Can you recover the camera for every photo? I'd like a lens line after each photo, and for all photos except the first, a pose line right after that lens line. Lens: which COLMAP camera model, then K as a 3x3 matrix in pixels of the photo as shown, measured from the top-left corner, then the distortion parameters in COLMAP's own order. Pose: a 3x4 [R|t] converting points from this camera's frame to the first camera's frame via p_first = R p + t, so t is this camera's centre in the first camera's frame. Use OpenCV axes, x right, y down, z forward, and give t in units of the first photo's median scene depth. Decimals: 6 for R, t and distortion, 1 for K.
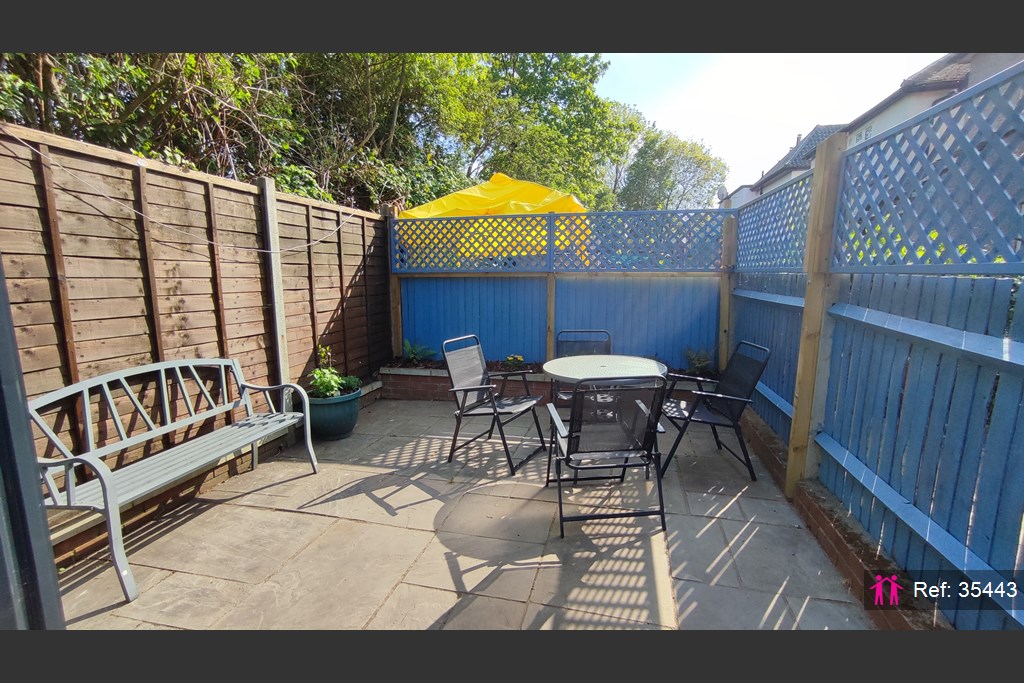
lens RADIAL K [[440.3, 0, 512.0], [0, 440.3, 341.5], [0, 0, 1]] dist [-0.019339, 0.000054]
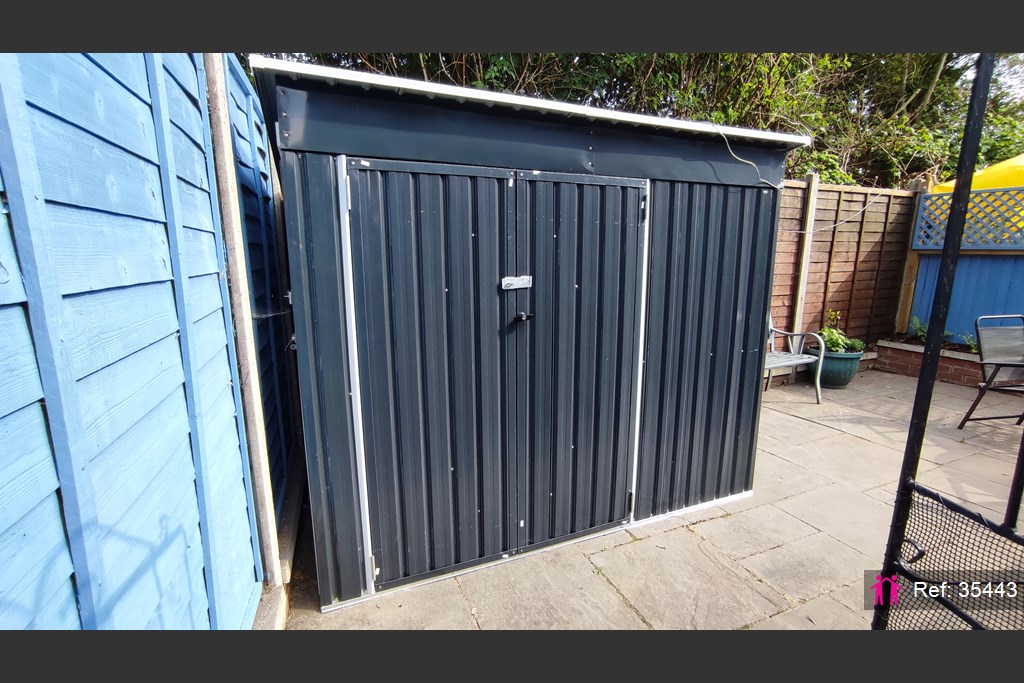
lens RADIAL K [[440.3, 0, 512.0], [0, 440.3, 341.5], [0, 0, 1]] dist [-0.019339, 0.000054]
pose [[0.587625, 0.168875, -0.791314, 0.009248], [-0.121786, 0.985296, 0.119835, 0.055185], [0.799916, 0.025953, 0.599551, -0.394140]]
